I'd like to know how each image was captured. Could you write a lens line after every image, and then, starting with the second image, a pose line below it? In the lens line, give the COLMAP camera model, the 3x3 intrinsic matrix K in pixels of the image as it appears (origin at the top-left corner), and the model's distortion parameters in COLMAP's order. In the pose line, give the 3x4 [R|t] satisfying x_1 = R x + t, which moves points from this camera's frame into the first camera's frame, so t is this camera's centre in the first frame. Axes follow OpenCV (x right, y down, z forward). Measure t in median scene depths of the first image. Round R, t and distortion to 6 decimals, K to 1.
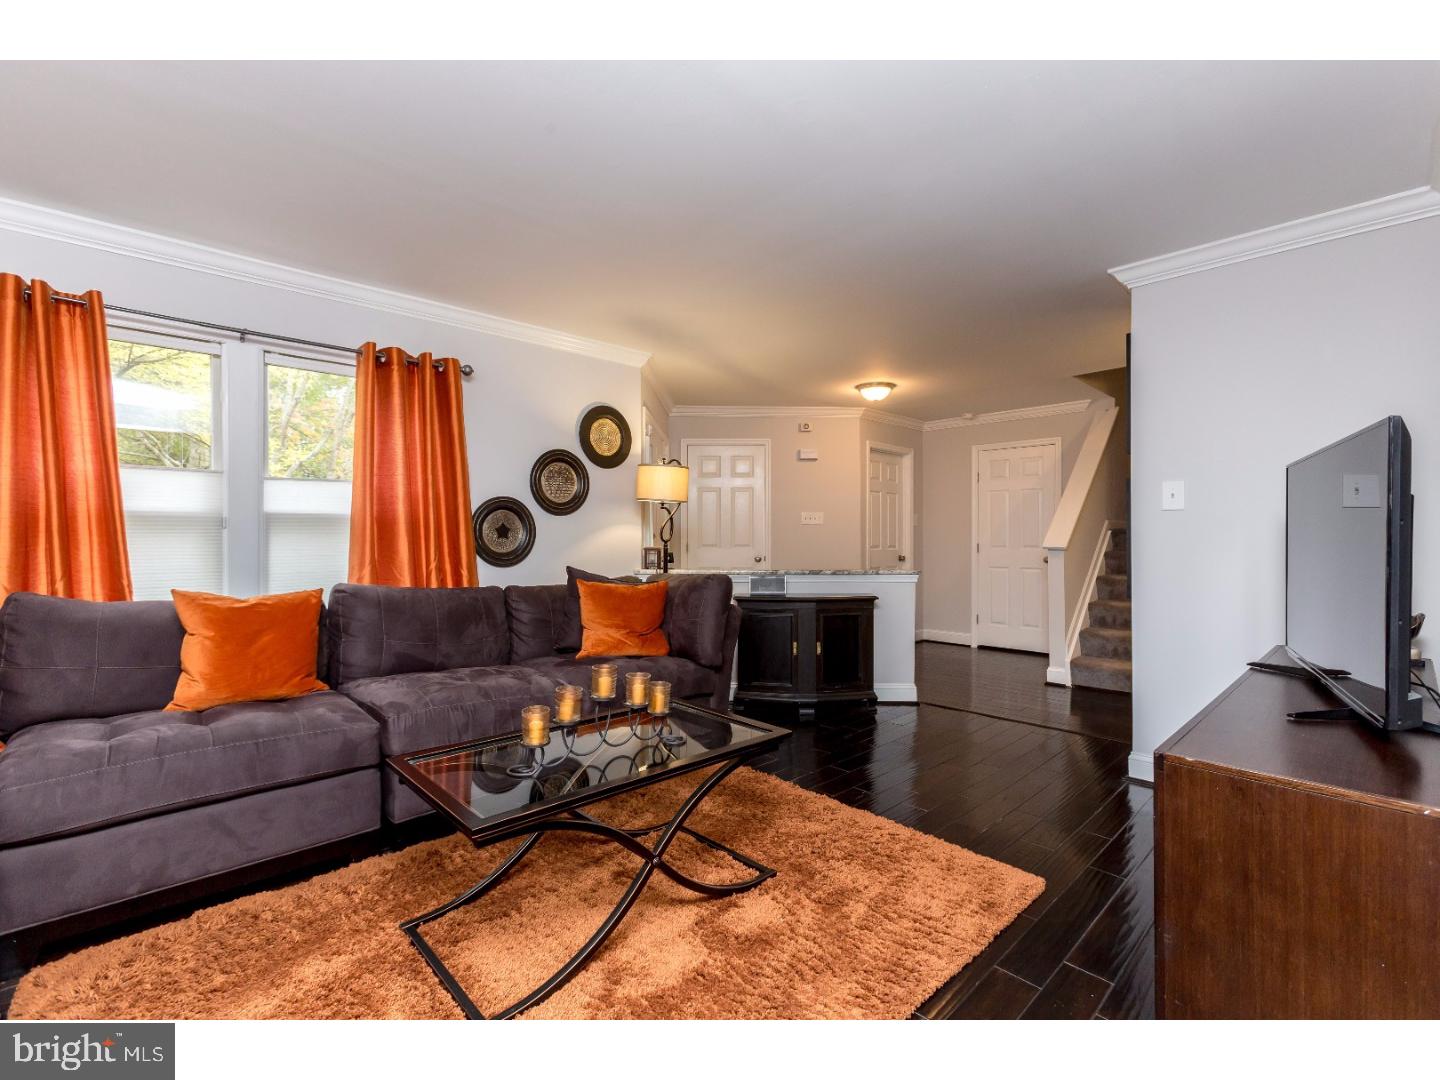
lens RADIAL K [[648.1, 0, 726.5], [0, 648.1, 533.9], [0, 0, 1]] dist [-0.027723, 0.000137]
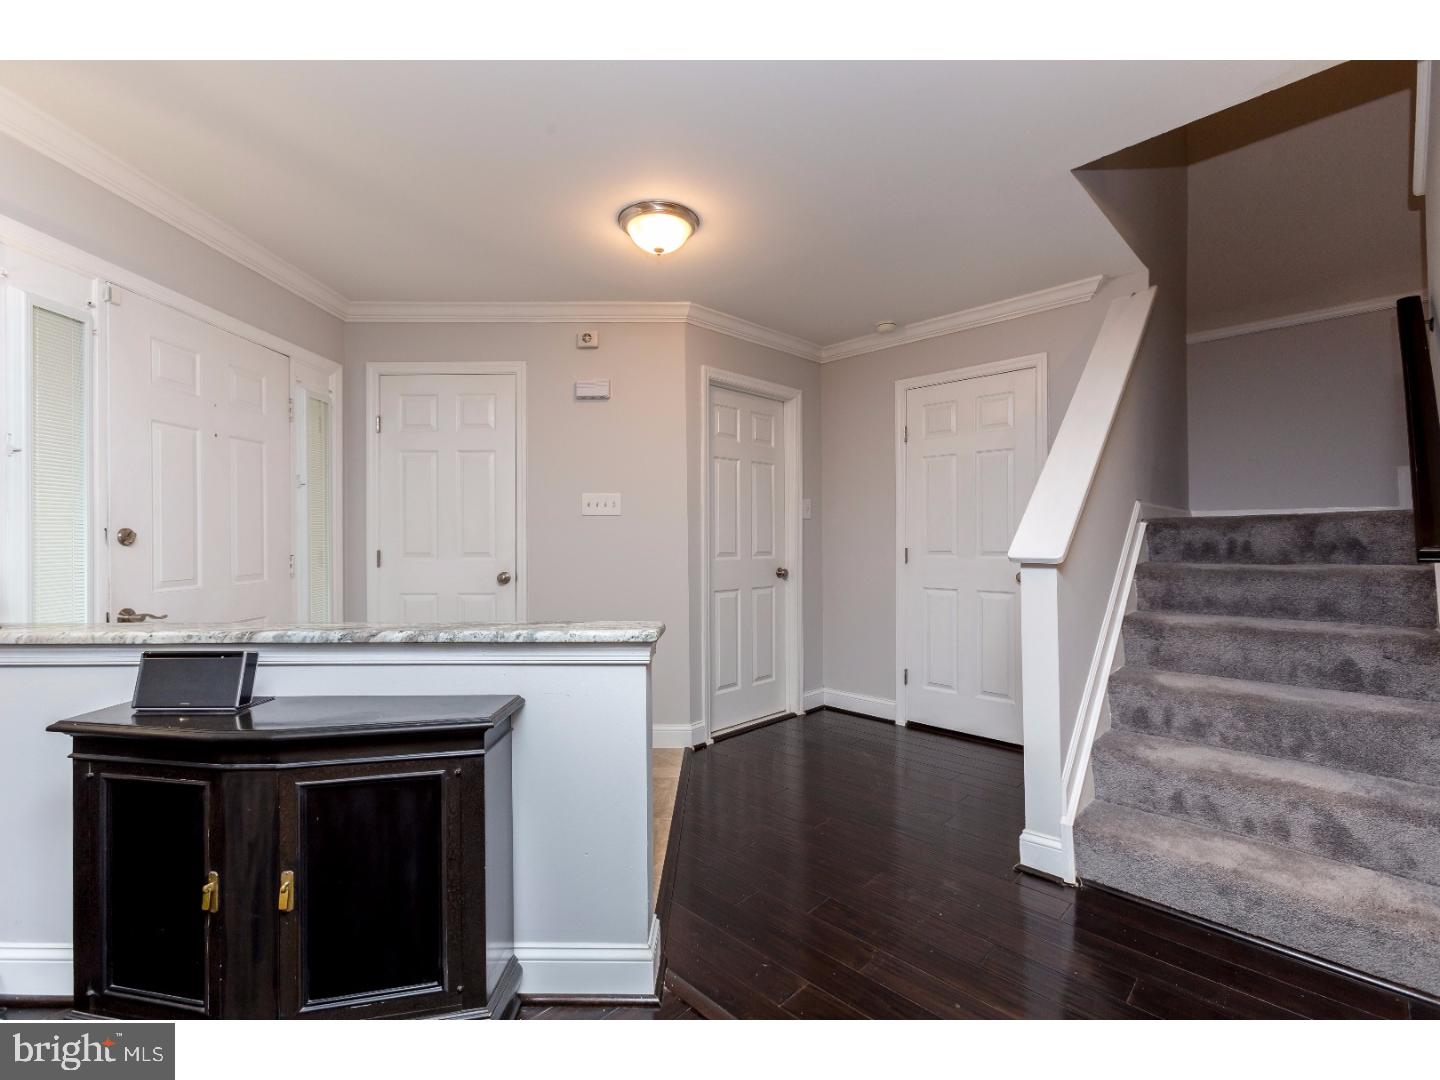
lens RADIAL K [[648.1, 0, 726.5], [0, 648.1, 533.9], [0, 0, 1]] dist [-0.027723, 0.000137]
pose [[0.999689, -0.005883, 0.024253, 0.268105], [0.005935, 0.999980, -0.002100, 0.003427], [-0.024240, 0.002243, 0.999704, 0.526723]]
